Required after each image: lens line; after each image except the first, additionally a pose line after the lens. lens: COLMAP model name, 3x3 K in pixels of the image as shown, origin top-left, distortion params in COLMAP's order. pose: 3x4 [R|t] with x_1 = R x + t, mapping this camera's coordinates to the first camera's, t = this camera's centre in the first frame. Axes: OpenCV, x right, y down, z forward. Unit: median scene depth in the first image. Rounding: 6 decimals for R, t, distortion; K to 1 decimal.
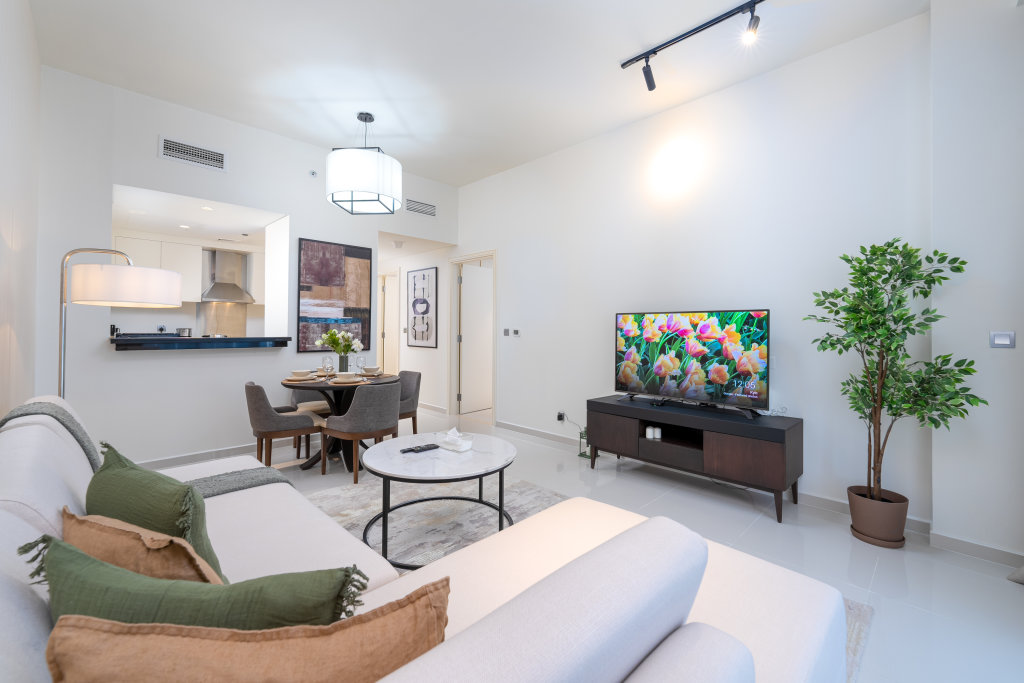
lens RADIAL K [[419.8, 0, 514.7], [0, 419.8, 324.0], [0, 0, 1]] dist [0.002653, 0.000627]
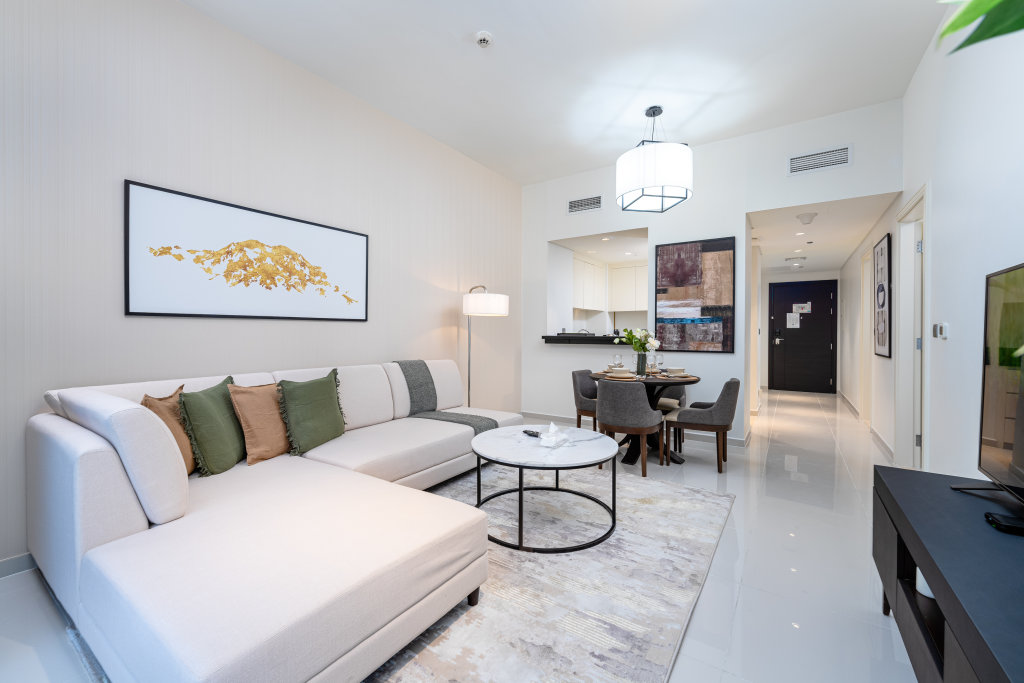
lens RADIAL K [[419.8, 0, 510.8], [0, 419.8, 337.1], [0, 0, 1]] dist [0.002653, 0.000627]
pose [[0.197125, 0.003806, -0.980371, 0.436528], [0.010147, 0.999931, 0.005922, 0.019491], [0.980326, -0.011116, 0.197073, 0.382671]]
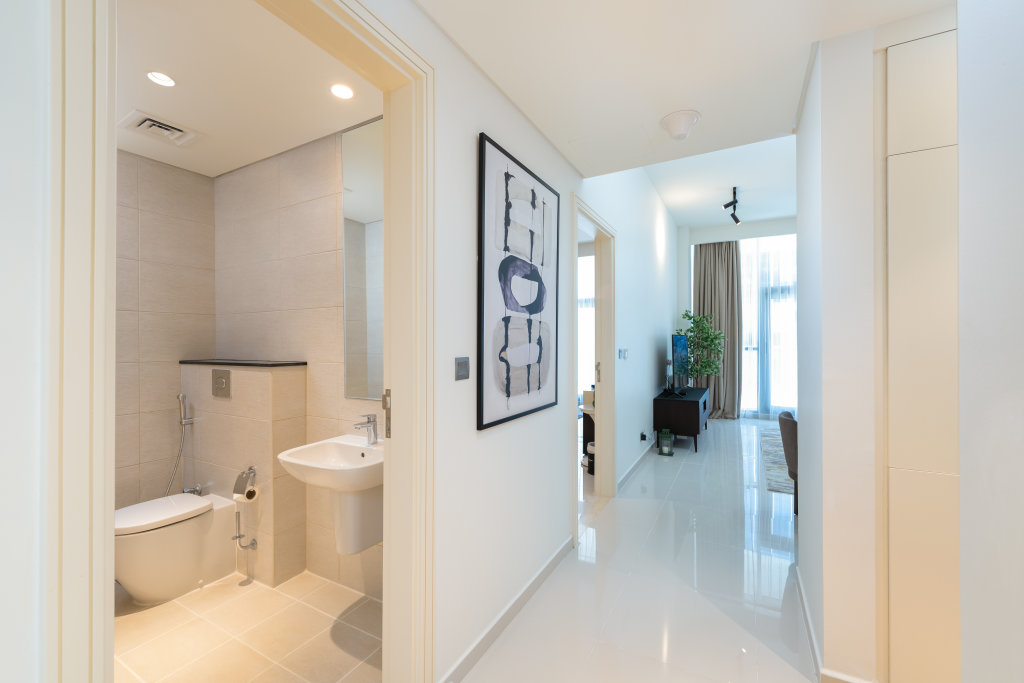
lens RADIAL K [[419.8, 0, 505.4], [0, 419.8, 345.7], [0, 0, 1]] dist [0.002653, 0.000627]
pose [[-0.269512, -0.009975, 0.962945, -0.707374], [-0.009003, 0.999929, 0.007838, 0.000496], [-0.962955, -0.006557, -0.269582, 1.485620]]
